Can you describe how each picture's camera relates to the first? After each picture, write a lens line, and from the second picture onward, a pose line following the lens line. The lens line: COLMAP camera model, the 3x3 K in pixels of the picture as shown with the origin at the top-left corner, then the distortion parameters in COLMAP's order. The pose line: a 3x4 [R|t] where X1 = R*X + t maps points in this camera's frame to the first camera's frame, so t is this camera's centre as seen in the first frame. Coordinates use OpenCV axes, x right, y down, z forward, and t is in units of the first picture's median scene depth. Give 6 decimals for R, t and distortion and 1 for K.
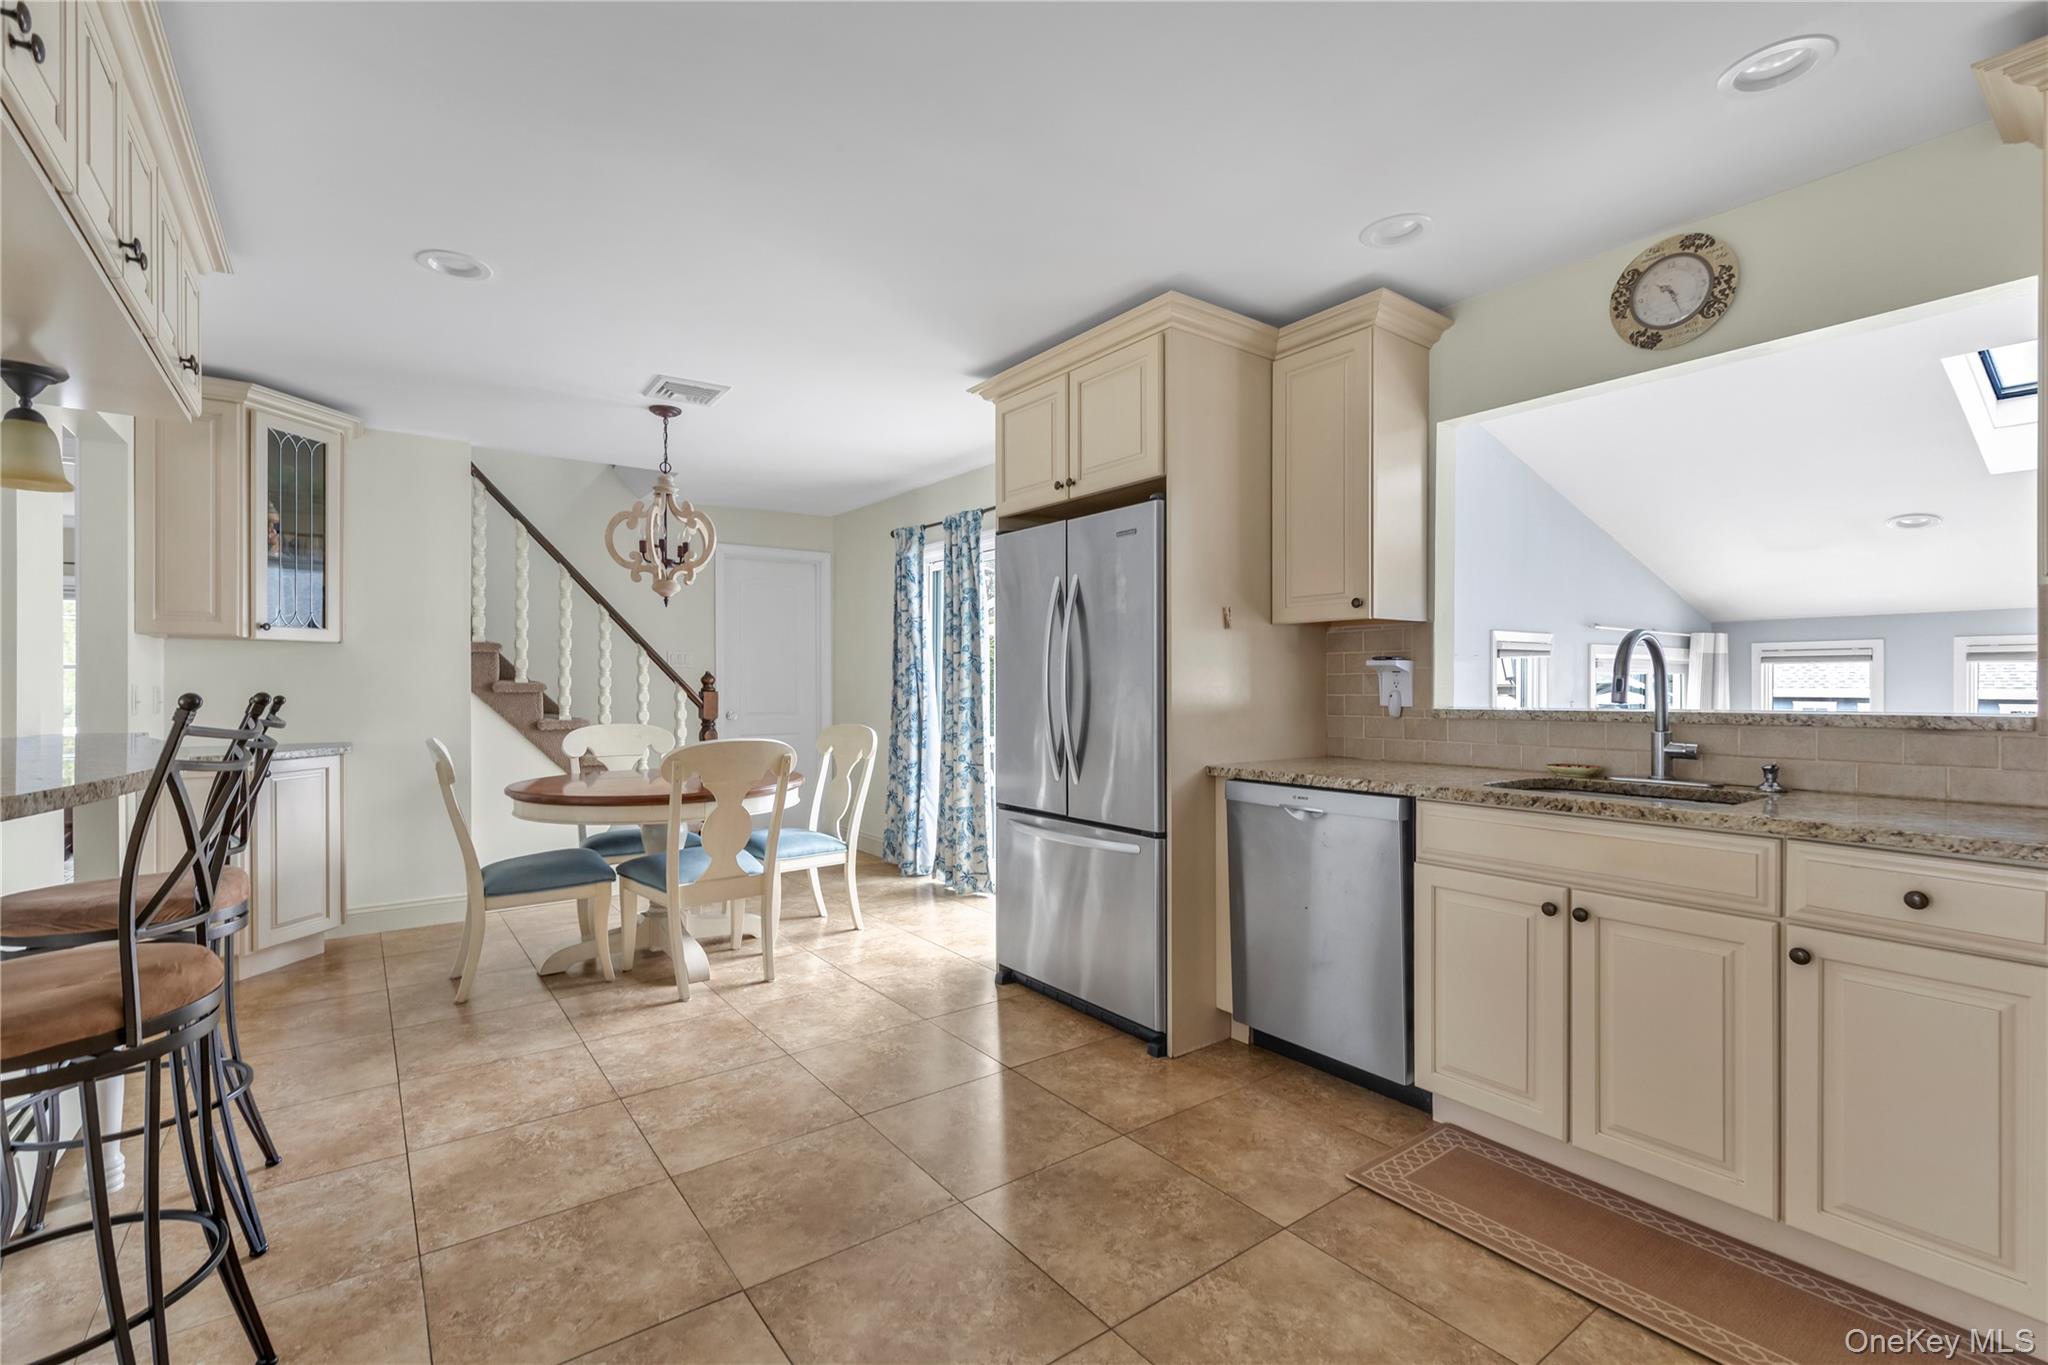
lens RADIAL K [[907.0, 0, 1018.6], [0, 907.0, 679.9], [0, 0, 1]] dist [0.000193, -0.000122]
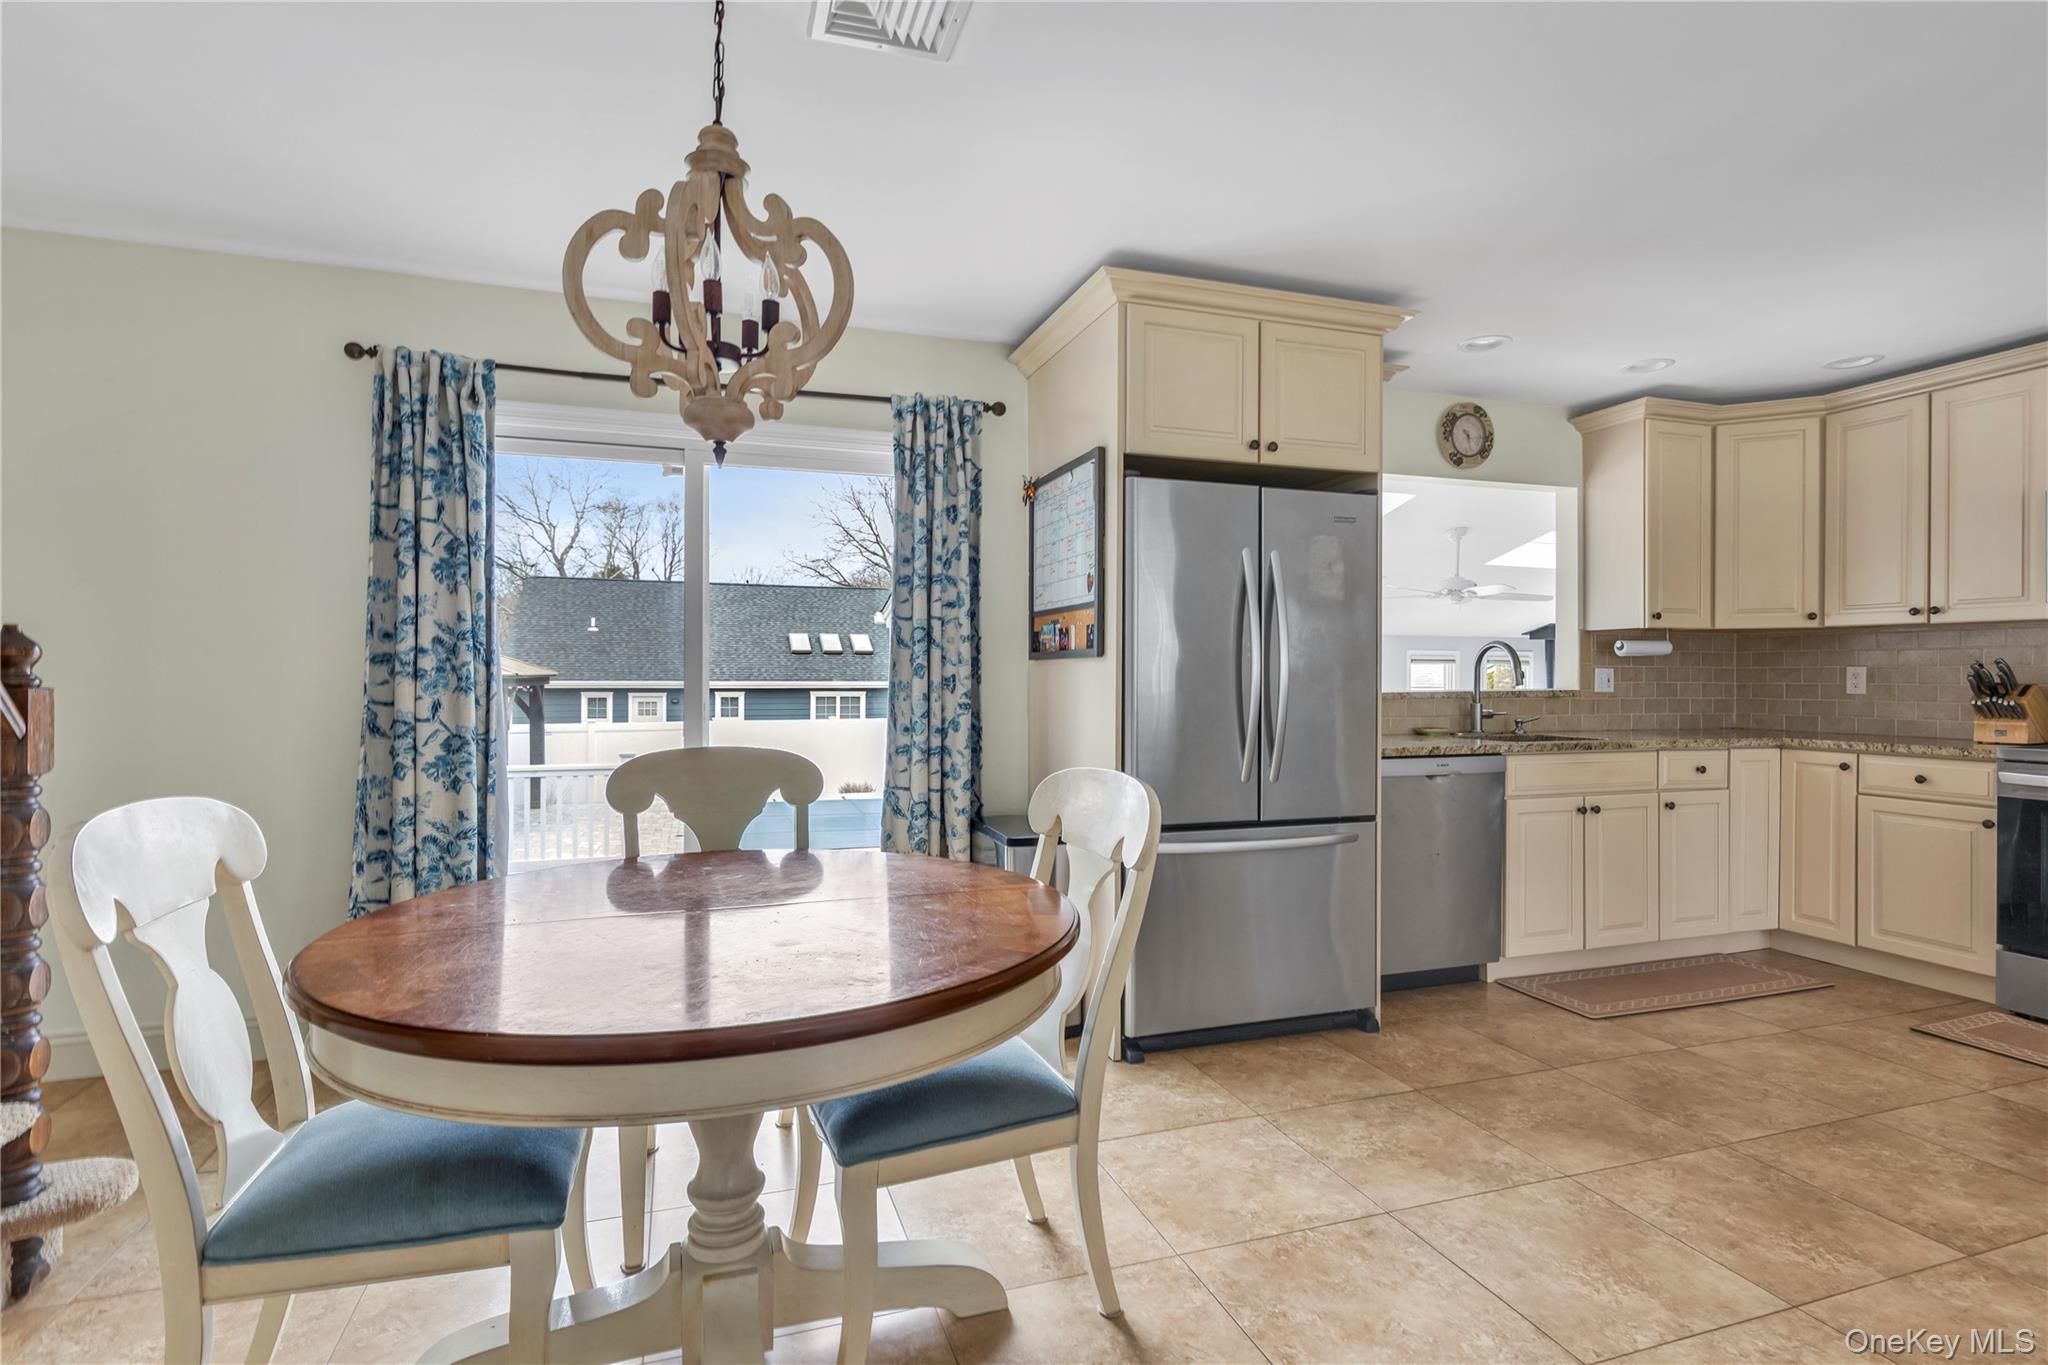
lens RADIAL K [[996.0, 0, 1022.2], [0, 996.0, 673.4], [0, 0, 1]] dist [0.000205, -0.001050]
pose [[0.303208, 0.006943, 0.952899, -1.328998], [-0.005597, 0.999969, -0.005505, 0.018275], [-0.952908, -0.003664, 0.303238, 1.309784]]
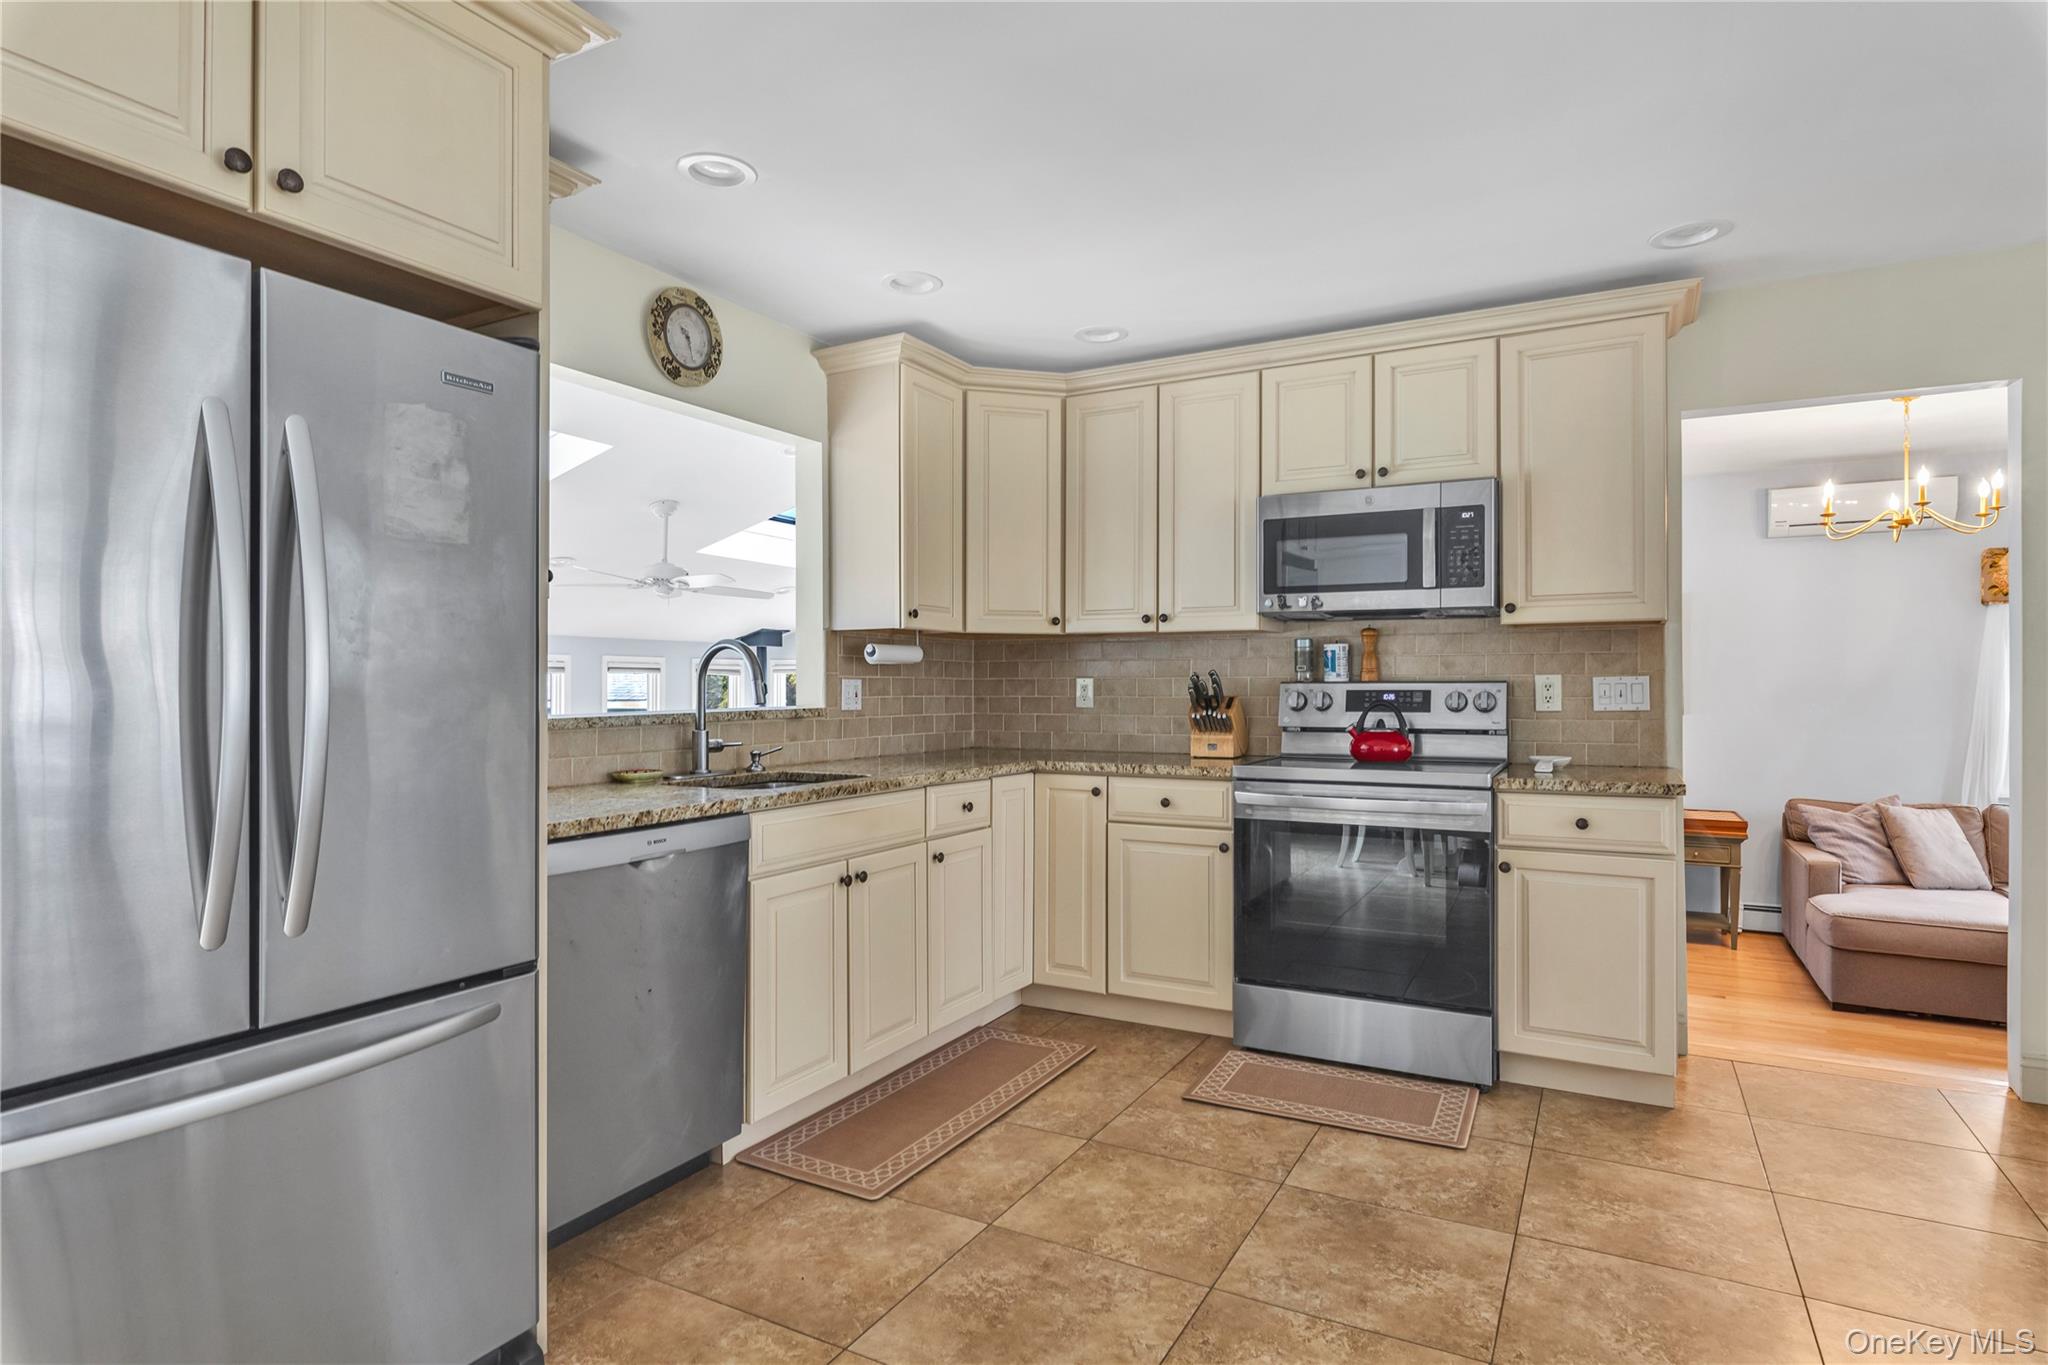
lens RADIAL K [[1075.3, 0, 1013.8], [0, 1075.3, 685.6], [0, 0, 1]] dist [-0.000900, -0.000675]
pose [[-0.412057, 0.005489, 0.911141, -0.698621], [0.001023, 0.999984, -0.005562, 0.009607], [-0.911157, -0.001360, -0.412056, 1.264998]]
